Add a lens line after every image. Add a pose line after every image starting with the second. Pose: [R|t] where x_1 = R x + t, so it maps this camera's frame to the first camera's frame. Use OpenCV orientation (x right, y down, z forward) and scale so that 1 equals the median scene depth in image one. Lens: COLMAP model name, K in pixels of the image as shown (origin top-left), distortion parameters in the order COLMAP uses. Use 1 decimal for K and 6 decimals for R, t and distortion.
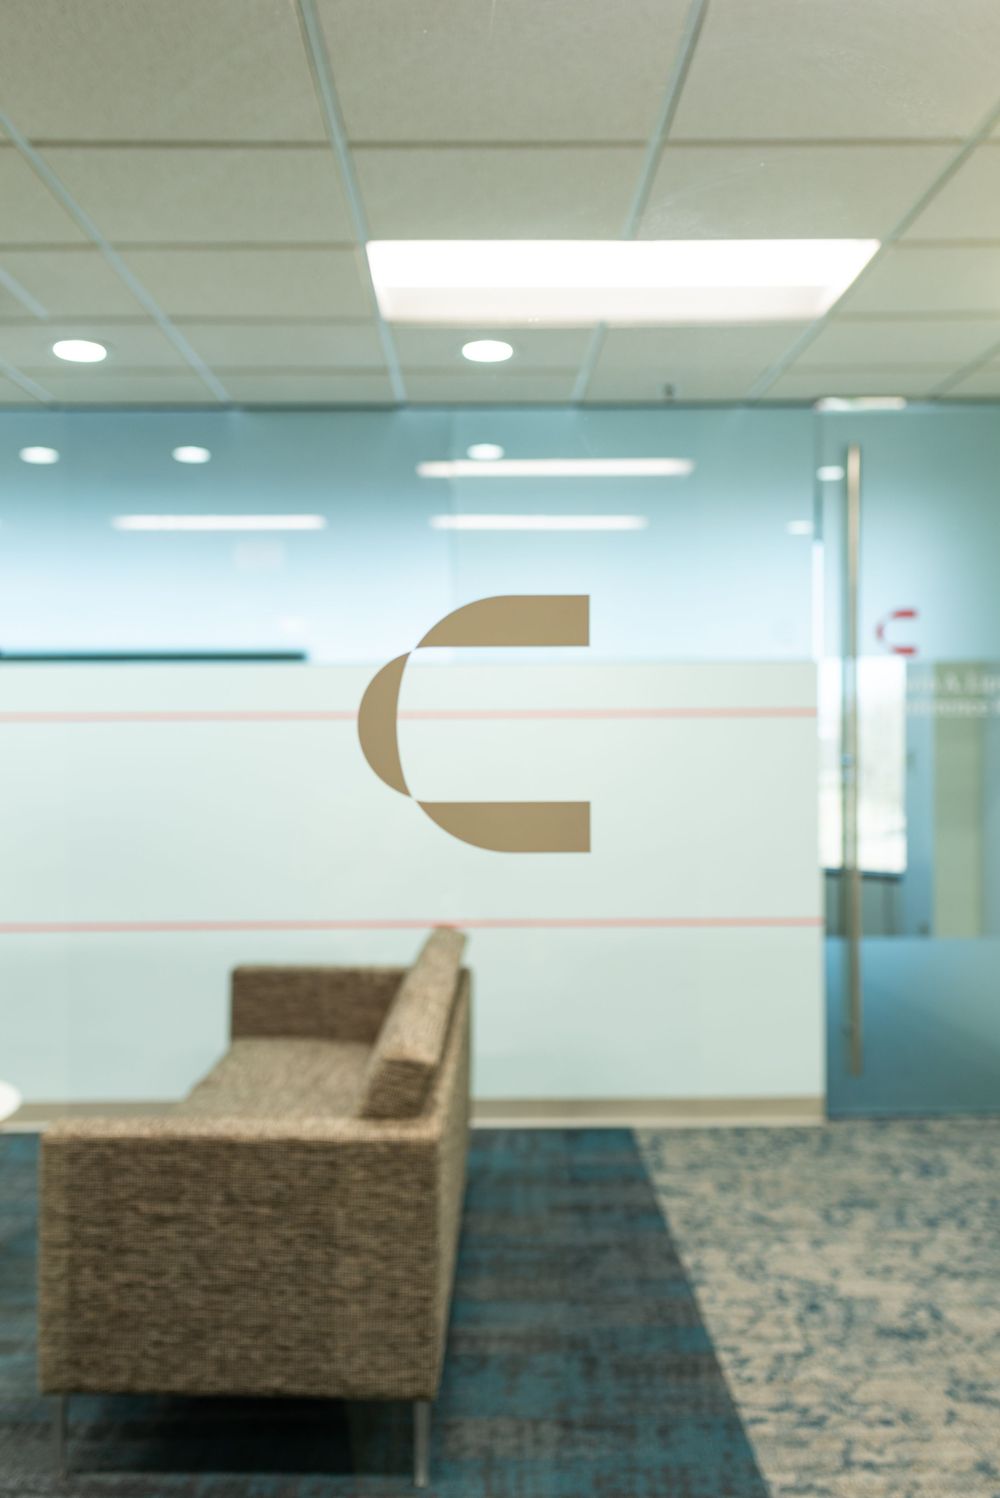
lens RADIAL K [[1434.2, 0, 464.3], [0, 1434.2, 747.4], [0, 0, 1]] dist [0.000835, 0.006173]
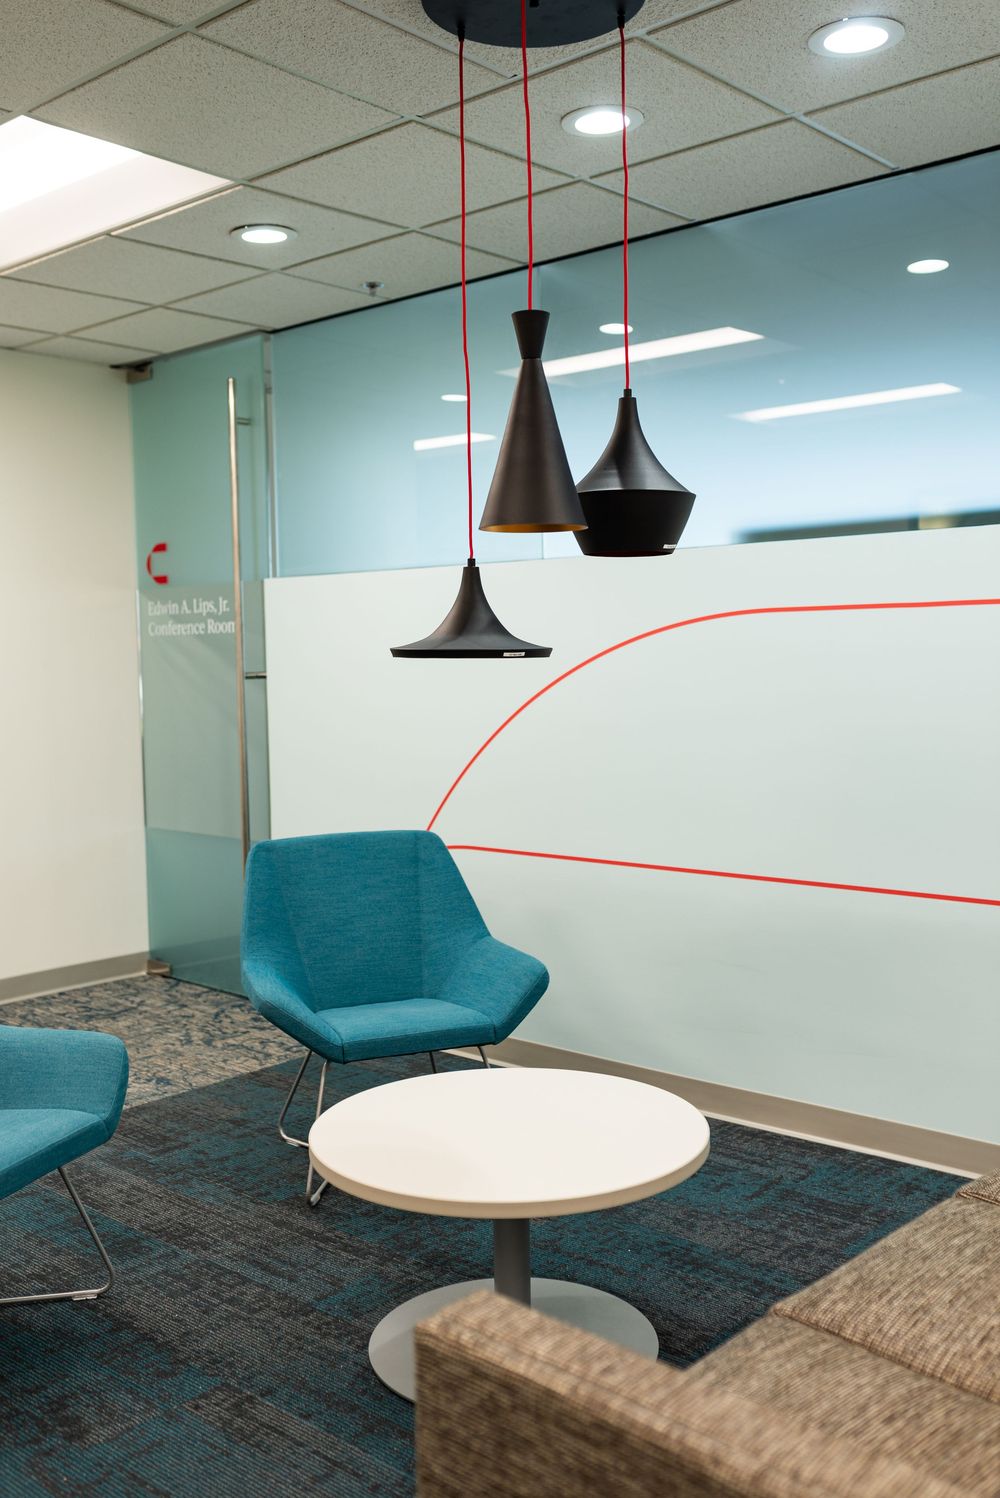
lens RADIAL K [[1421.8, 0, 500.0], [0, 1421.8, 749.0], [0, 0, 1]] dist [-0.002238, 0.005651]
pose [[0.742841, 0.043331, -0.668064, 0.082836], [-0.001612, 0.998016, 0.062939, 0.016799], [0.669466, -0.045676, 0.741437, 0.631024]]
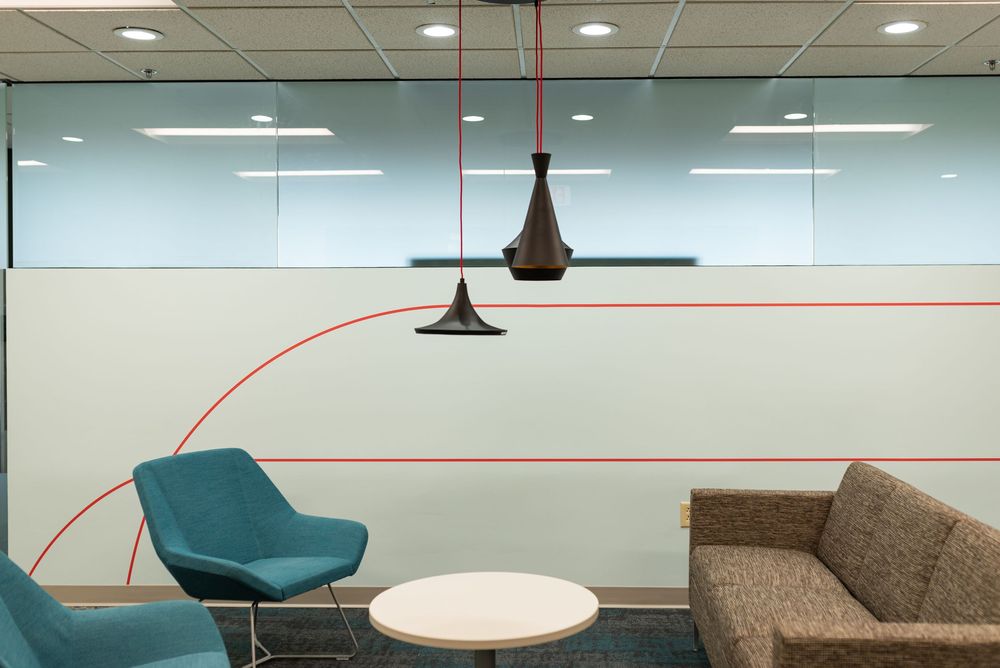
lens RADIAL K [[963.0, 0, 541.6], [0, 963.0, 329.3], [0, 0, 1]] dist [0.001263, 0.005056]
pose [[0.999784, 0.010028, -0.018210, -0.492324], [-0.010112, 0.999939, -0.004512, 0.013610], [0.018163, 0.004695, 0.999824, 0.171588]]
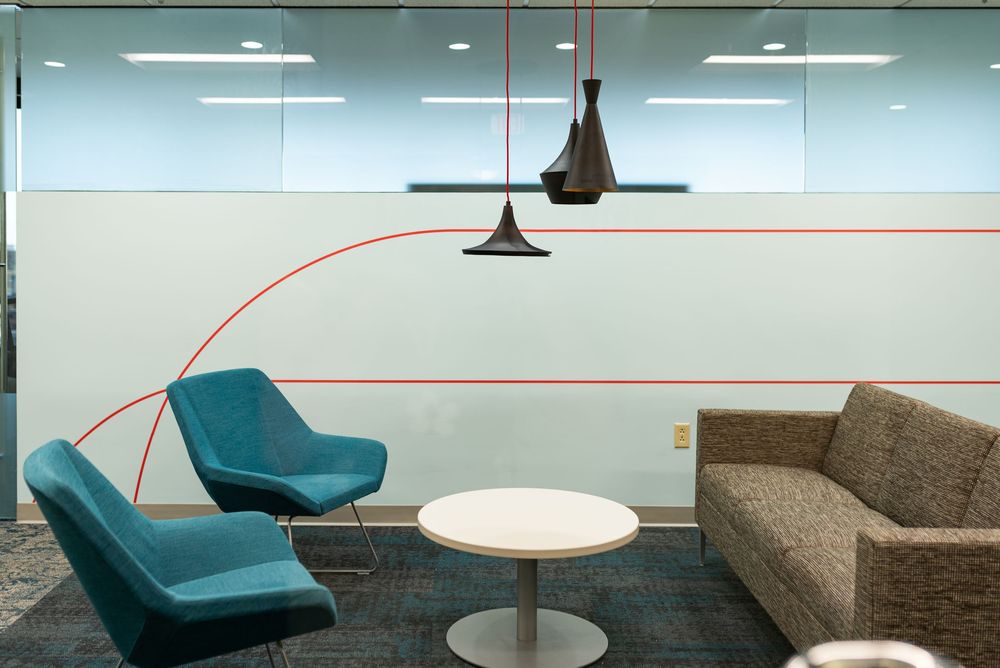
lens RADIAL K [[964.6, 0, 457.6], [0, 964.6, 270.8], [0, 0, 1]] dist [0.001200, 0.002785]
pose [[0.999894, 0.014384, -0.002065, -0.675101], [-0.014370, 0.999874, 0.006789, 0.027155], [0.002163, -0.006758, 0.999975, 0.132257]]
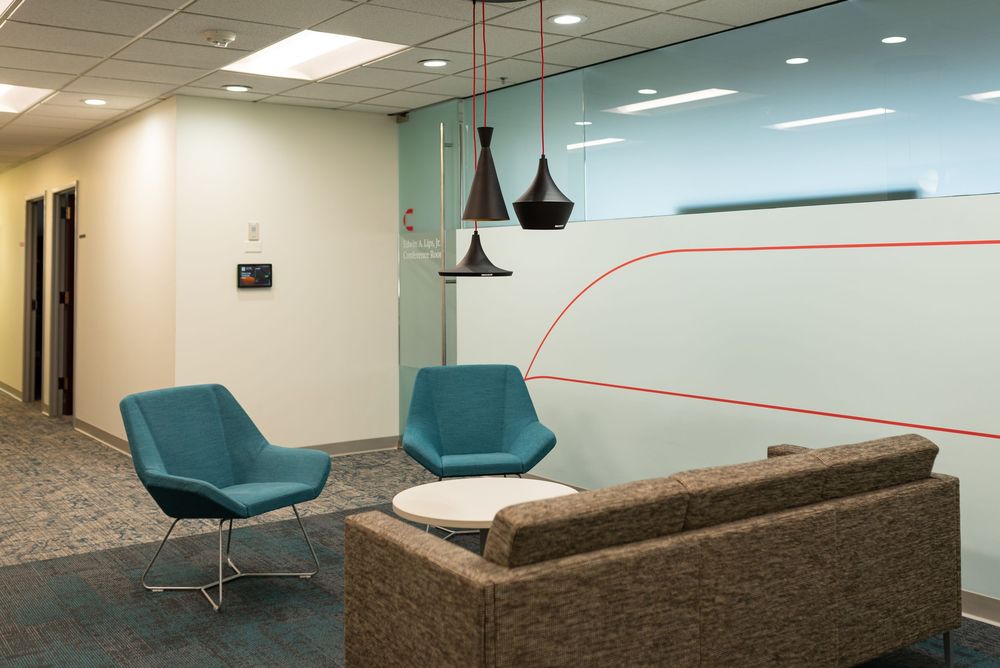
lens RADIAL K [[1008.4, 0, 533.9], [0, 1008.4, 224.4], [0, 0, 1]] dist [-0.000559, -0.012768]
pose [[0.594633, -0.028243, -0.803501, 0.703423], [-0.010346, 0.999031, -0.042773, 0.001572], [0.803931, 0.033747, 0.593765, 0.512446]]
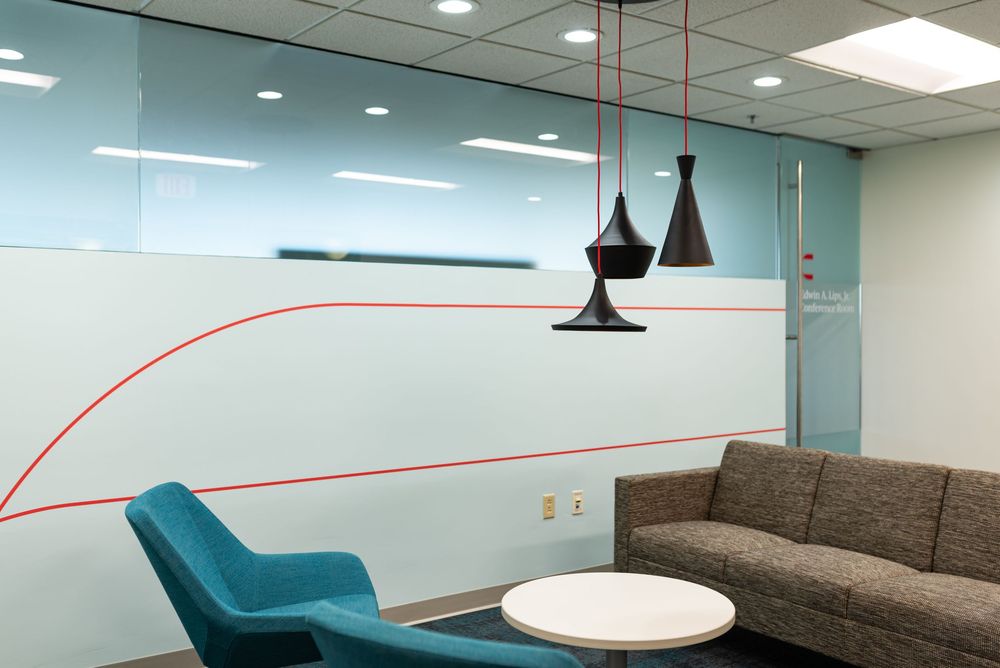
lens RADIAL K [[949.1, 0, 520.8], [0, 949.1, 331.9], [0, 0, 1]] dist [-0.002238, 0.005651]
pose [[0.808392, 0.005943, 0.588615, -1.377106], [0.002442, 0.999907, -0.013449, 0.031529], [-0.588640, 0.012309, 0.808302, 0.496154]]
